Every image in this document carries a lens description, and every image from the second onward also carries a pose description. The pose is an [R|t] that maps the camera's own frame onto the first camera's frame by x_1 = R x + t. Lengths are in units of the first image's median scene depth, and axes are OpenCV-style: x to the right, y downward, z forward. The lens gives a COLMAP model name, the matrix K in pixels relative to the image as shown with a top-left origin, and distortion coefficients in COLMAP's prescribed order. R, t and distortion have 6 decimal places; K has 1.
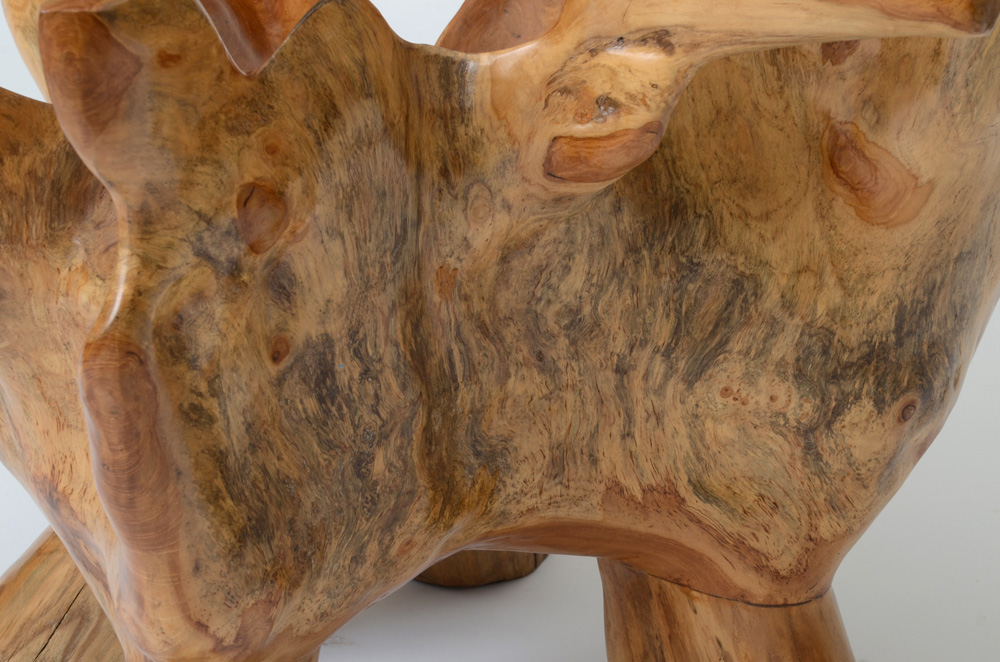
lens RADIAL K [[2755.1, 0, 500.0], [0, 2755.1, 331.0], [0, 0, 1]] dist [0.657508, 0.363752]
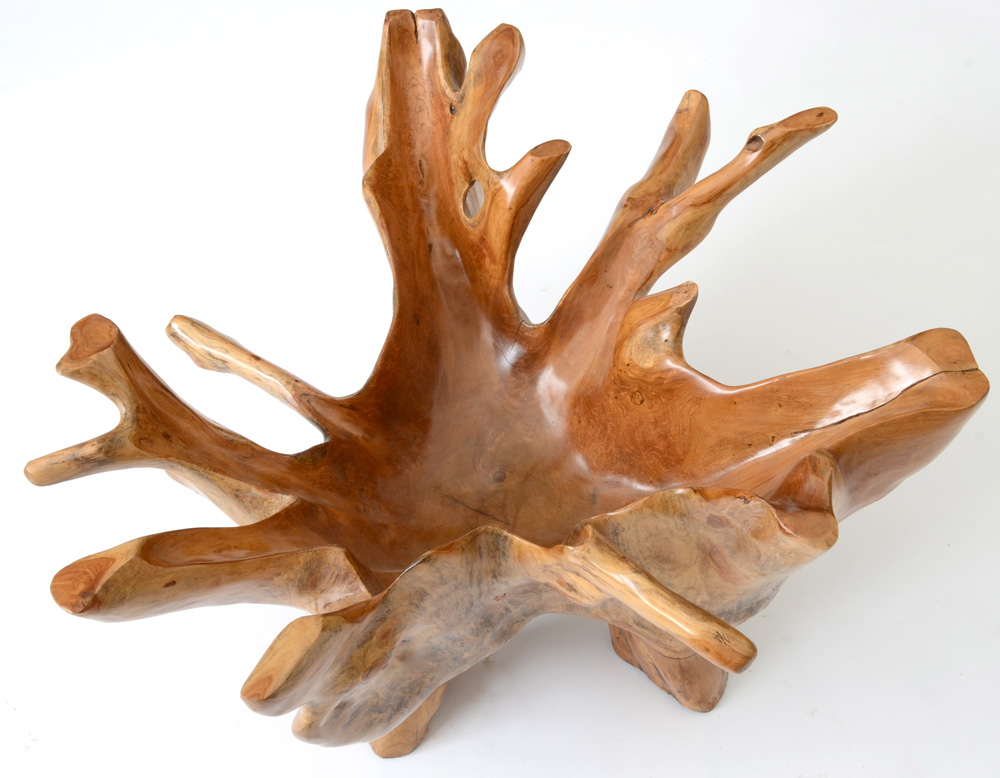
lens RADIAL K [[1278.4, 0, 500.0], [0, 1278.4, 389.0], [0, 0, 1]] dist [0.009389, 0.009908]
pose [[0.973267, 0.154337, -0.170093, 0.111526], [-0.033688, 0.828493, 0.558986, -0.641536], [0.227193, -0.538312, 0.811544, 0.323254]]
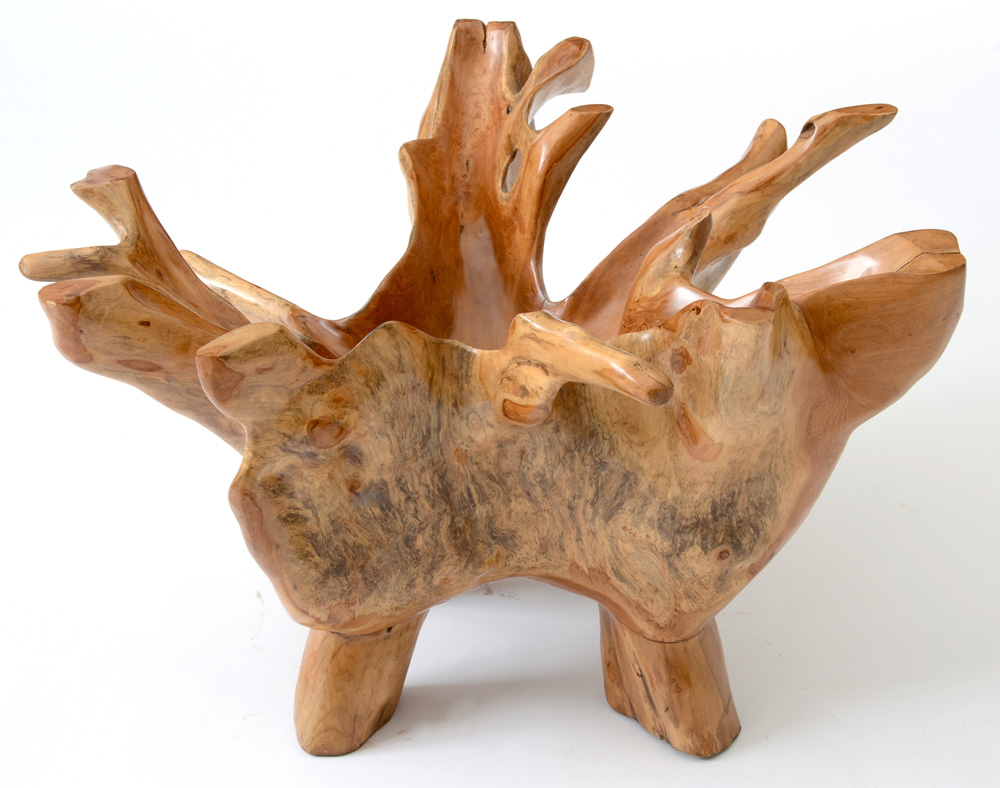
lens RADIAL K [[2790.8, 0, 500.0], [0, 2790.8, 394.0], [0, 0, 1]] dist [0.501993, -0.747821]
pose [[0.921288, 0.163392, -0.352891, 0.668210], [-0.113957, 0.981045, 0.156729, -0.359263], [0.371810, -0.104178, 0.922445, -0.762425]]
